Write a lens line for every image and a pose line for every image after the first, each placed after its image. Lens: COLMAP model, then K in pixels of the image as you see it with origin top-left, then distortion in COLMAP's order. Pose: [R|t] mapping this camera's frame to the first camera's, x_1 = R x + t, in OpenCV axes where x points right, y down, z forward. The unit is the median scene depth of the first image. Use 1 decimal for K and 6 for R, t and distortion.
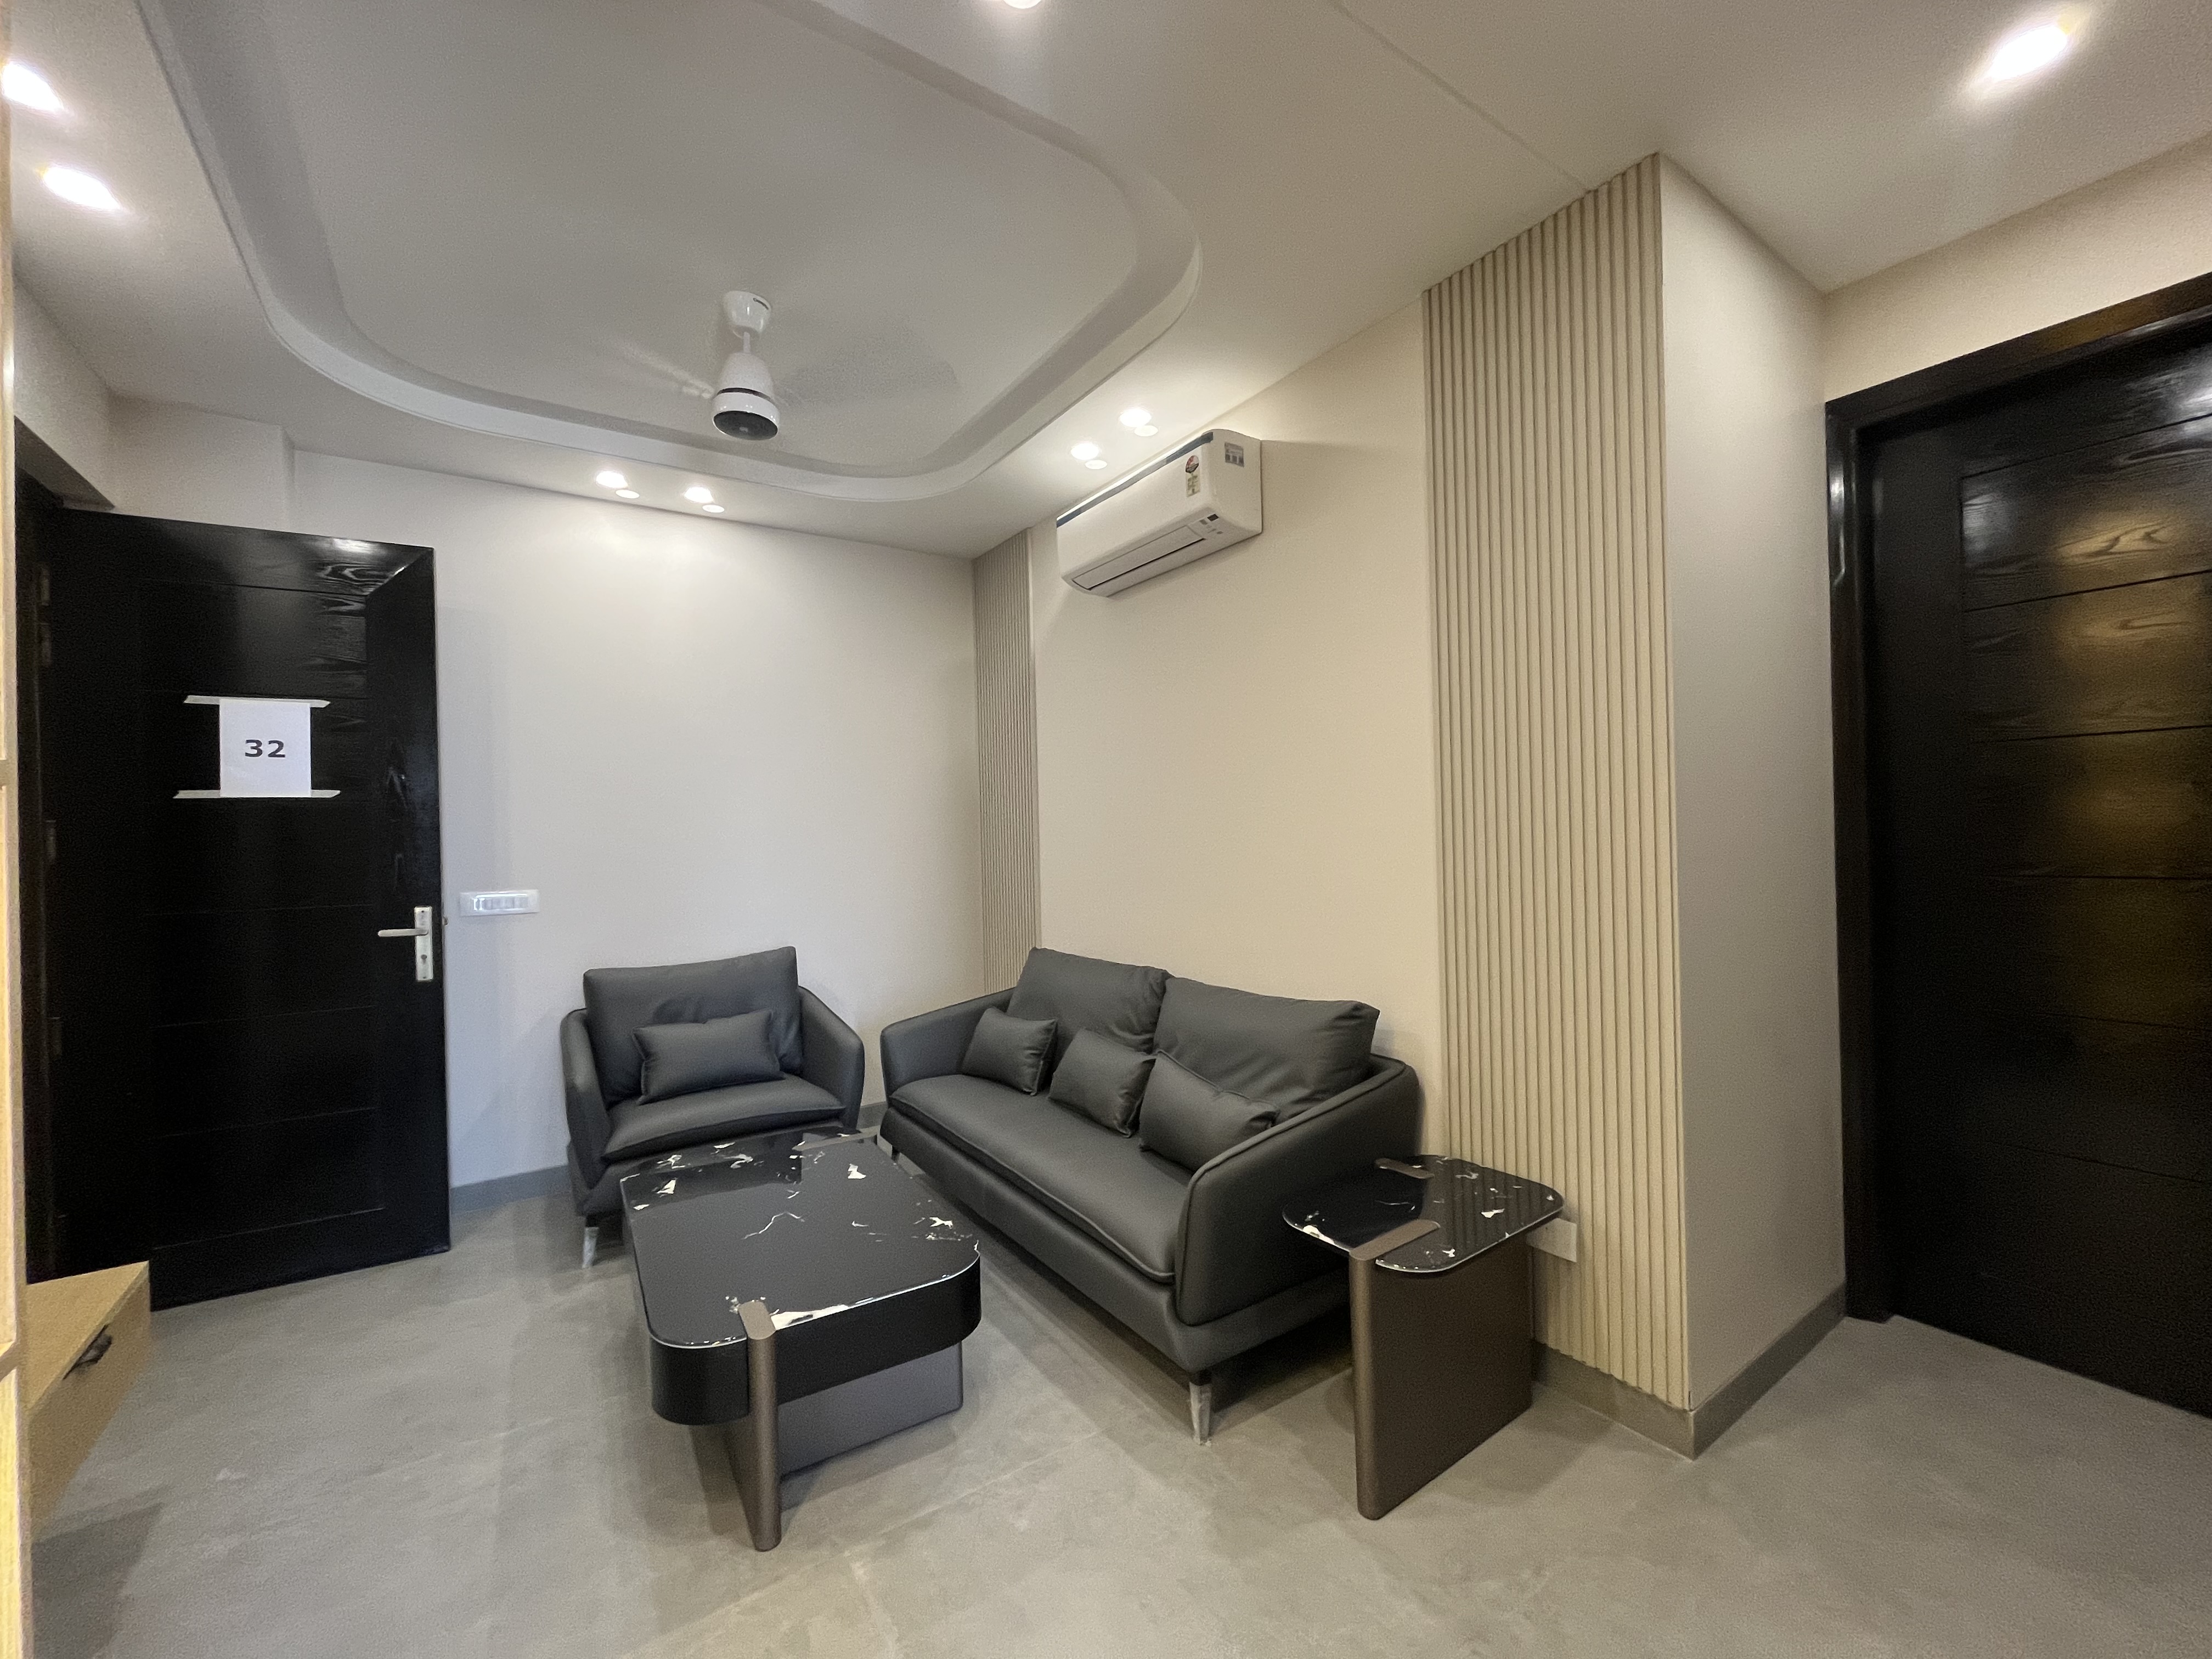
lens RADIAL K [[897.0, 0, 1098.0], [0, 897.0, 833.3], [0, 0, 1]] dist [0.002261, -0.000024]
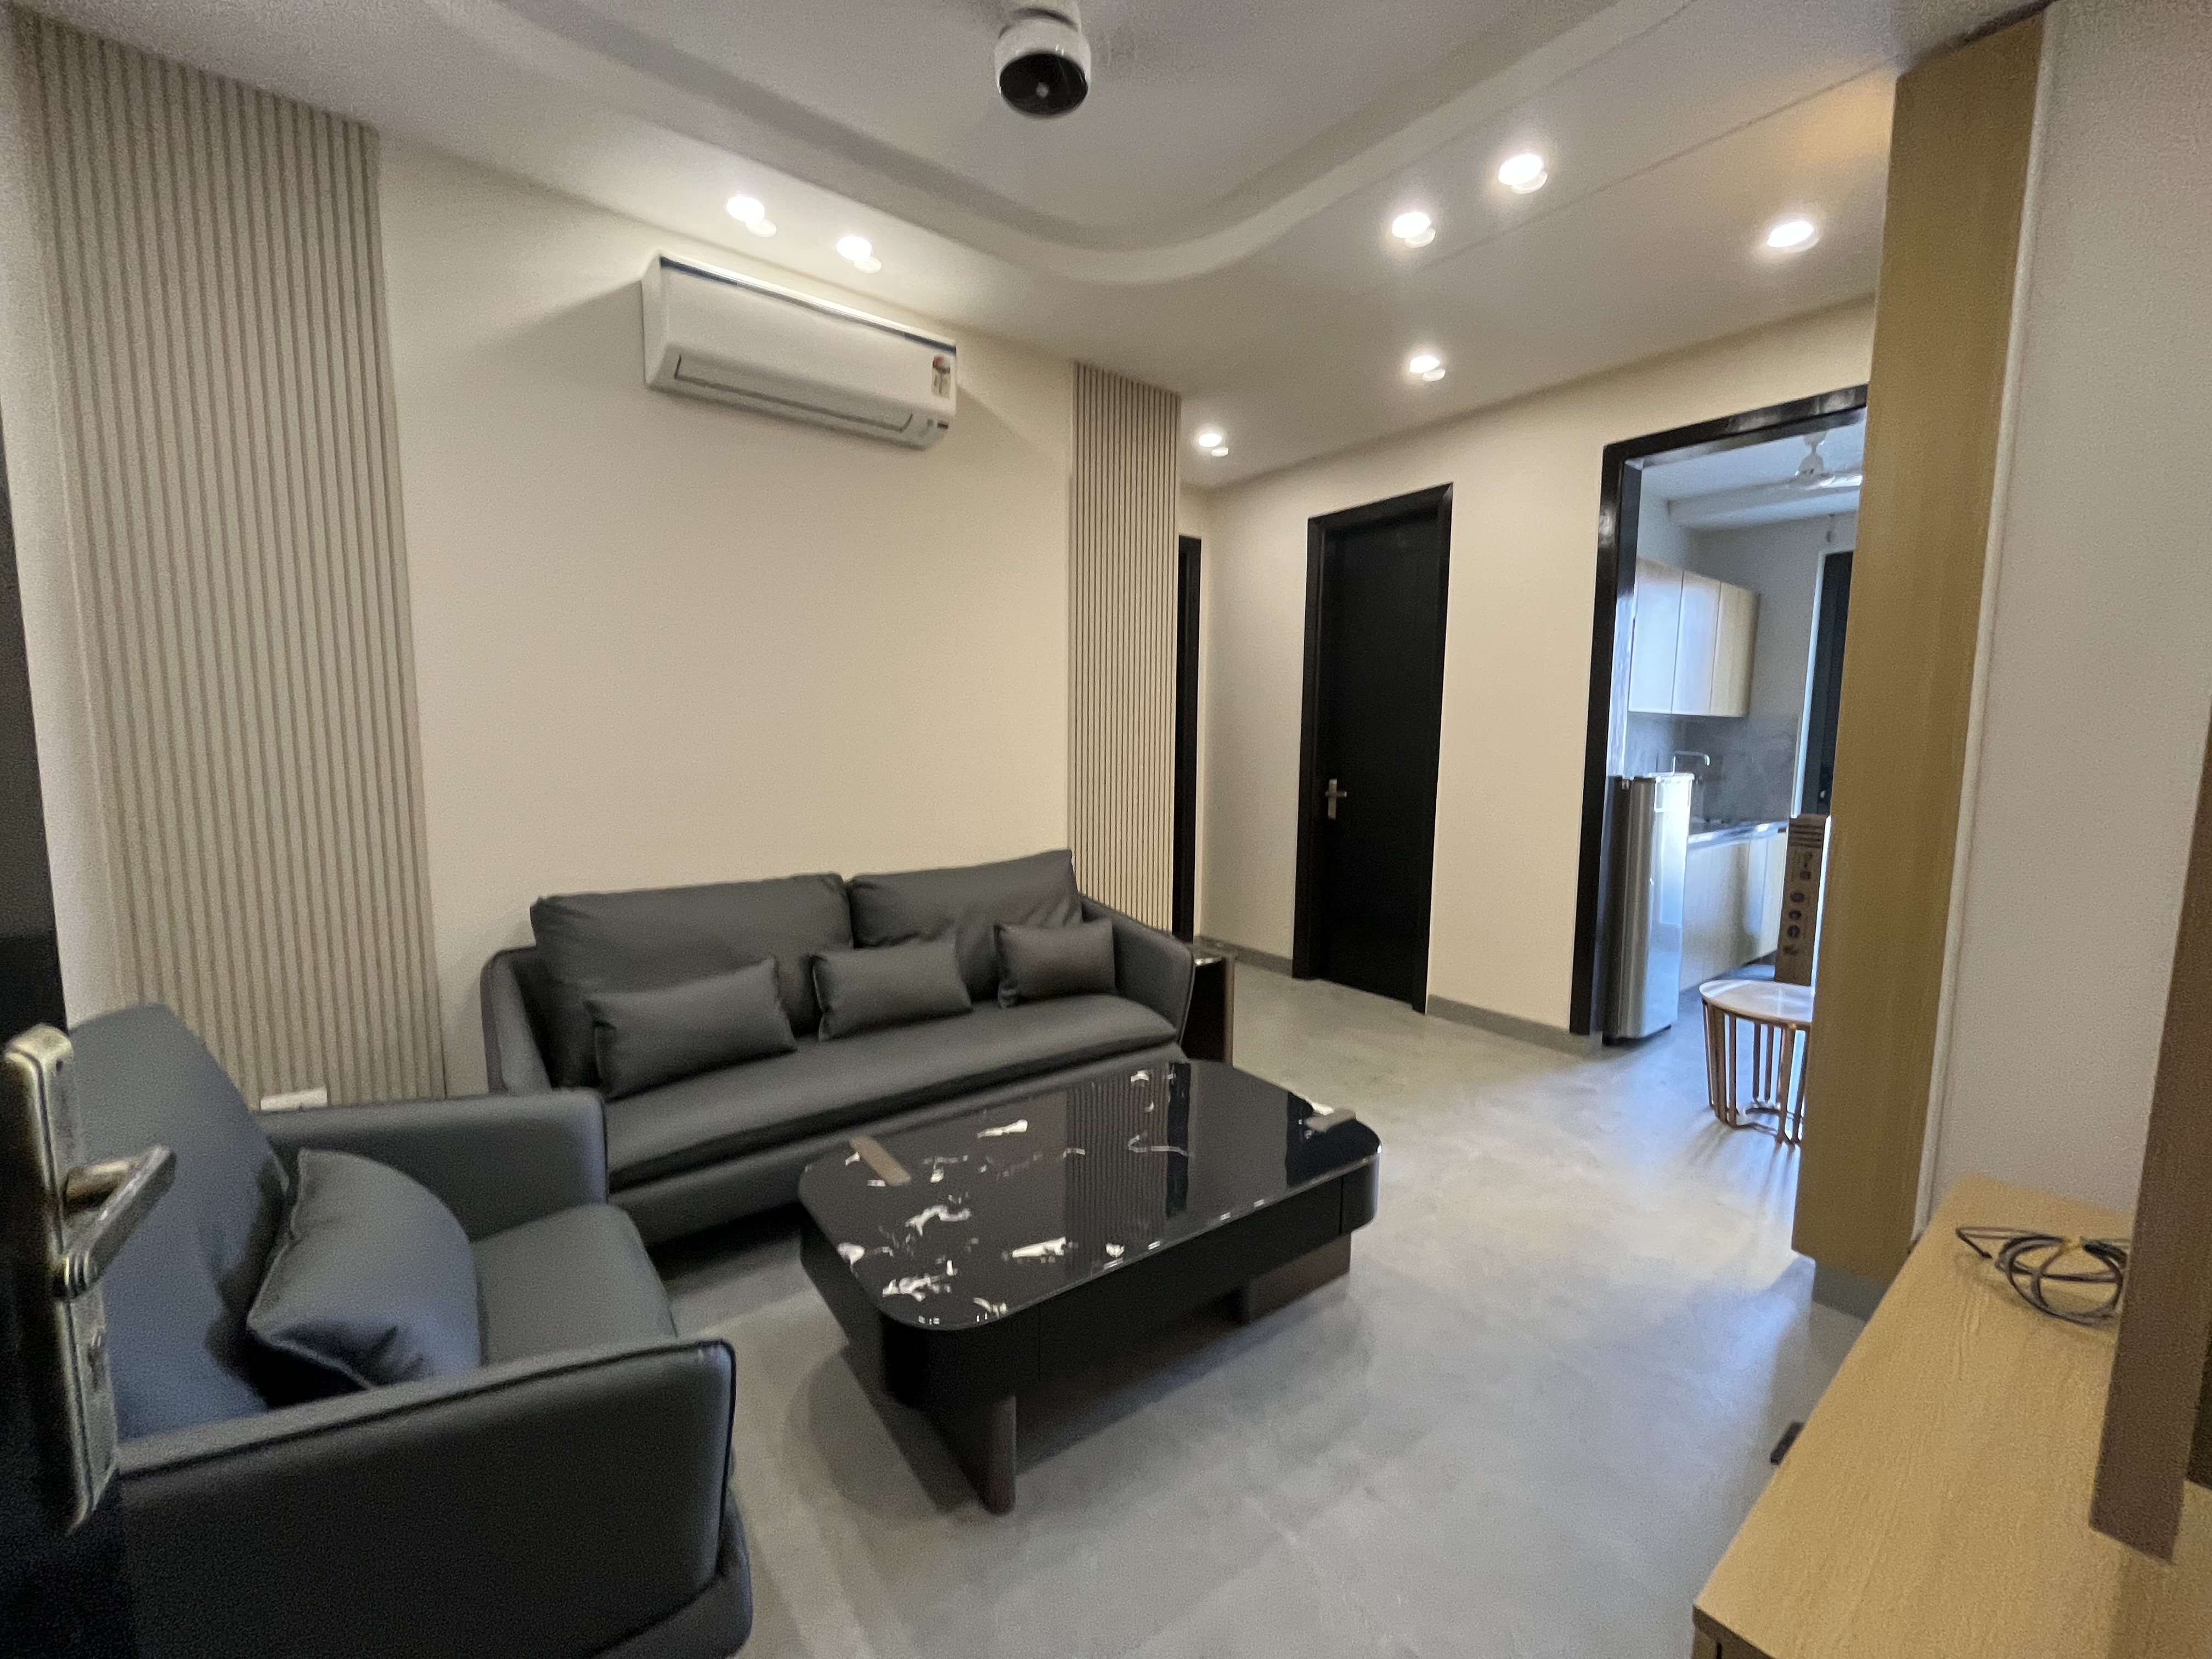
lens RADIAL K [[897.0, 0, 1098.0], [0, 897.0, 833.3], [0, 0, 1]] dist [0.002261, -0.000024]
pose [[-0.080390, -0.081319, 0.993441, -0.966397], [-0.008943, 0.996685, 0.080861, 0.039547], [-0.996723, -0.002384, -0.080851, 0.892428]]
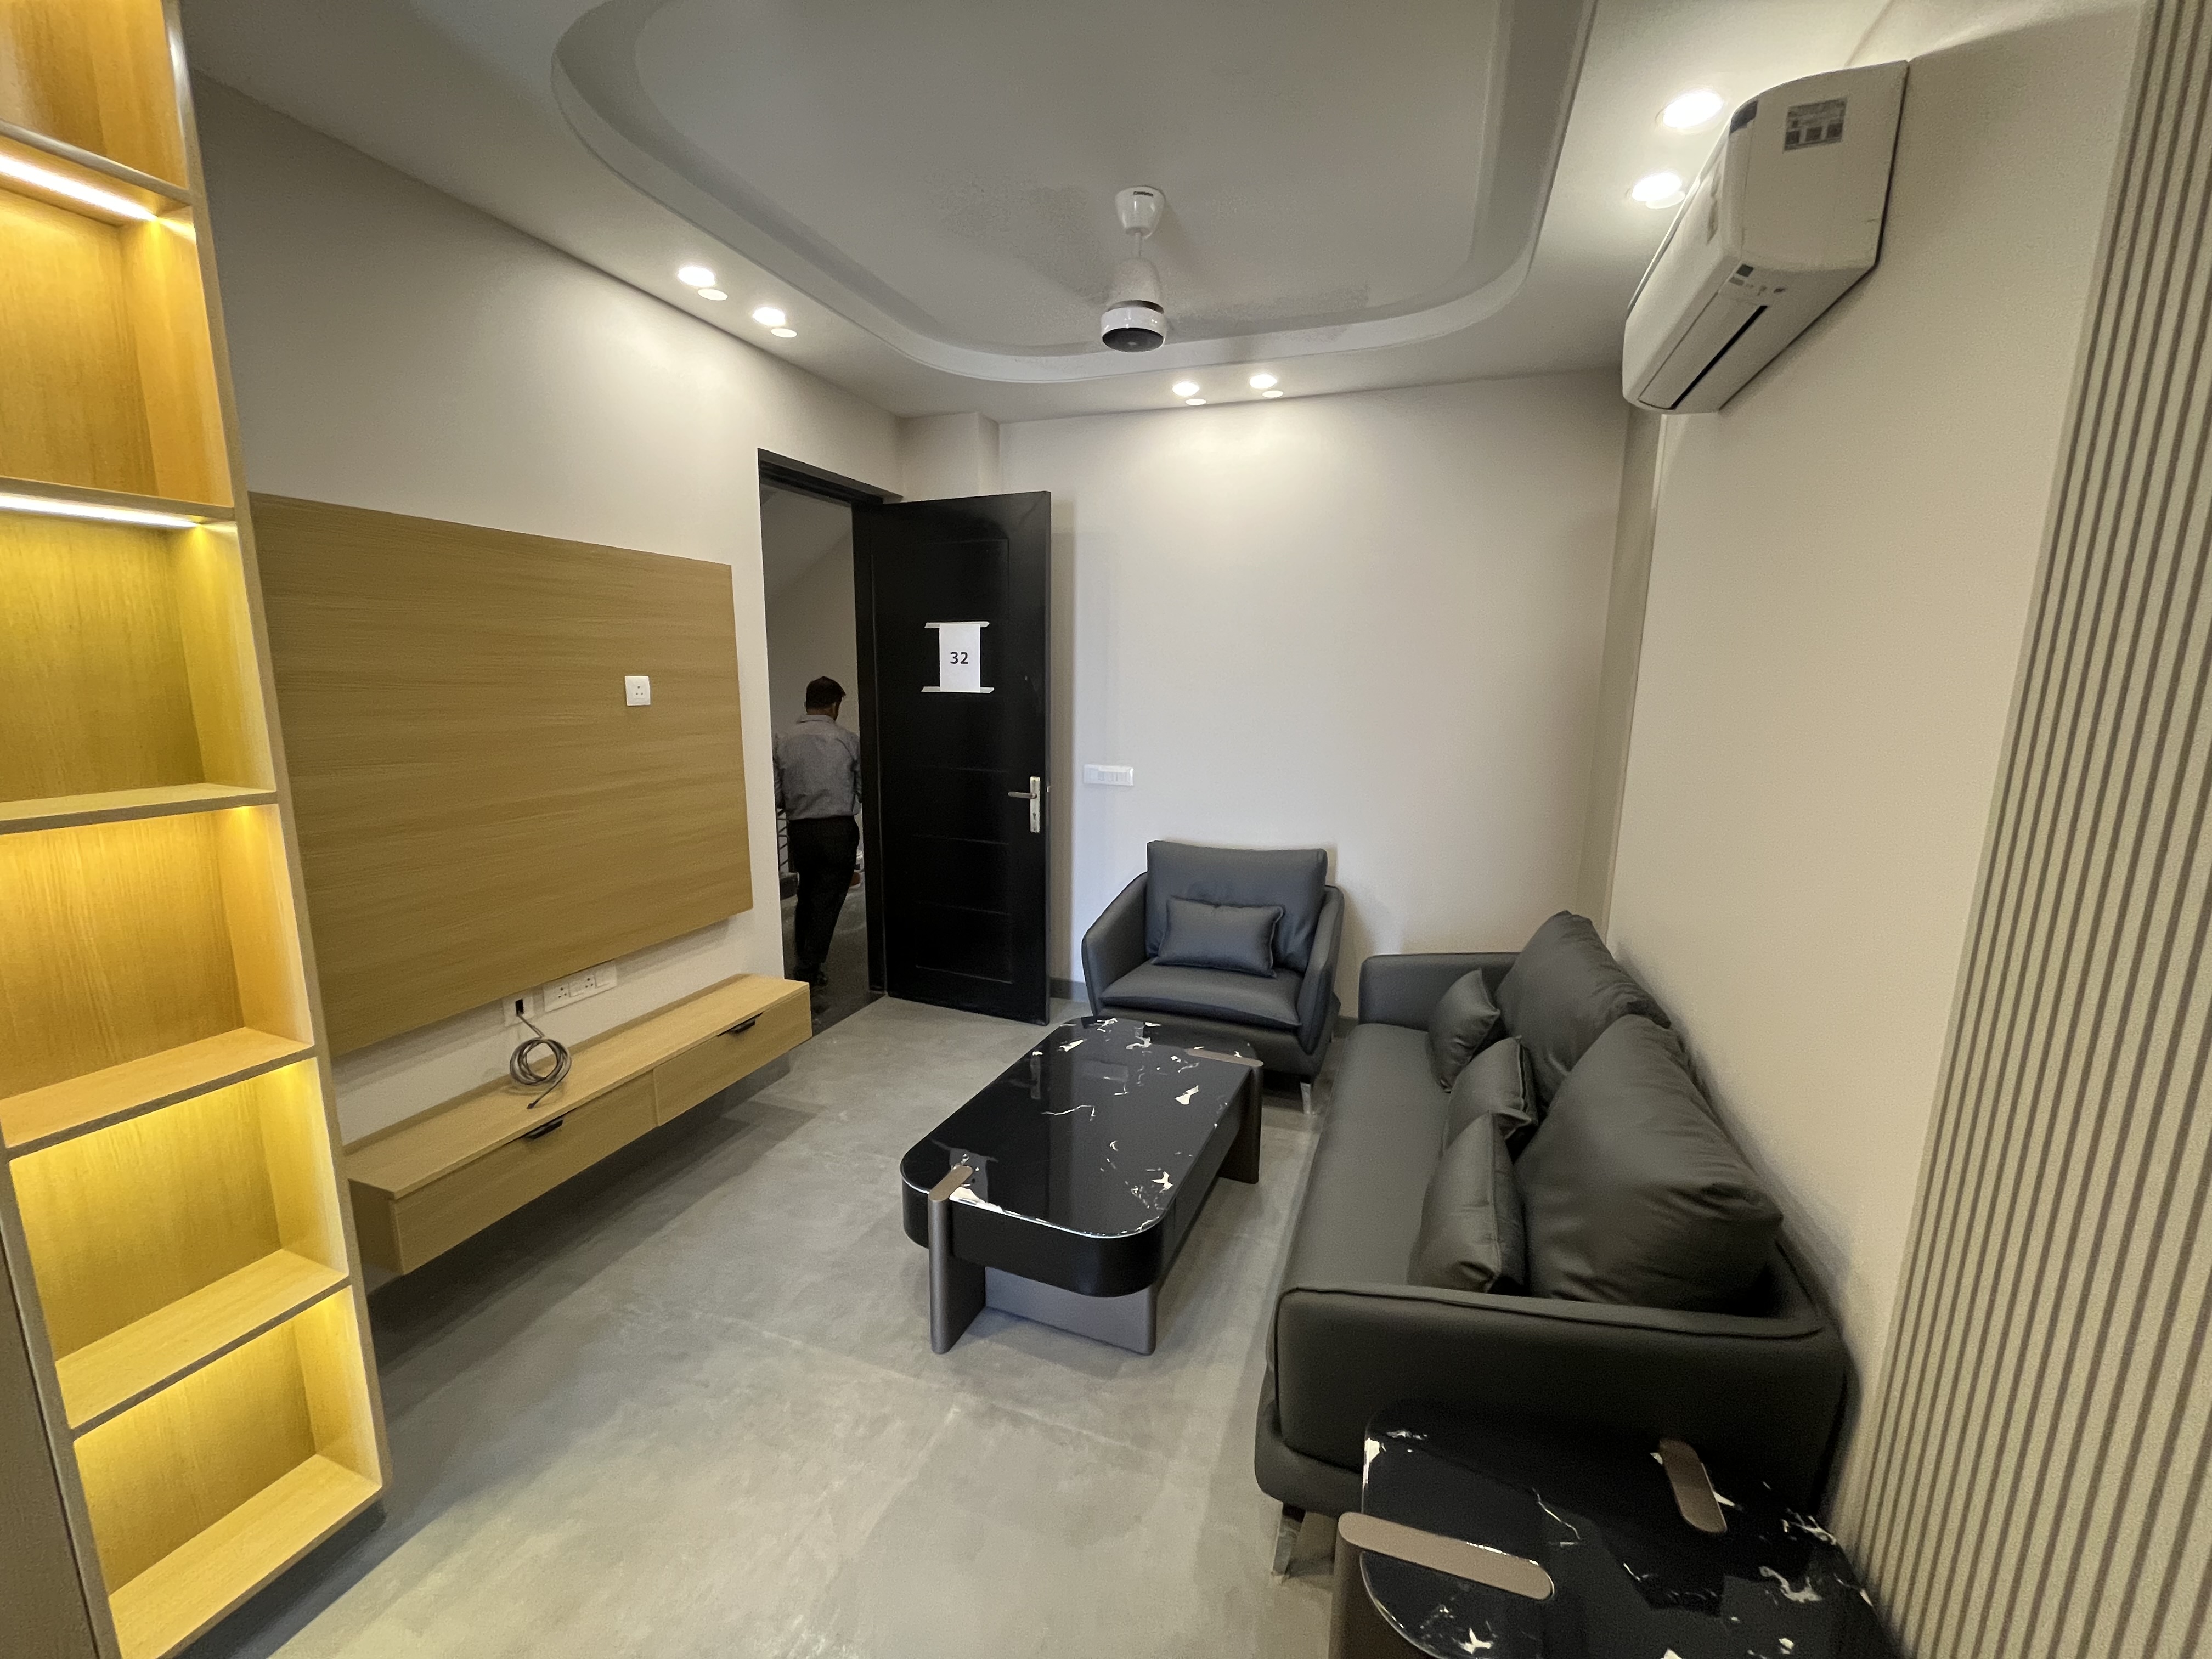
lens RADIAL K [[897.0, 0, 1098.0], [0, 897.0, 833.3], [0, 0, 1]] dist [0.002261, -0.000024]
pose [[0.589531, 0.174280, -0.788720, 0.388584], [-0.026190, 0.980057, 0.196983, -0.107405], [0.807321, -0.095471, 0.582338, 0.312981]]
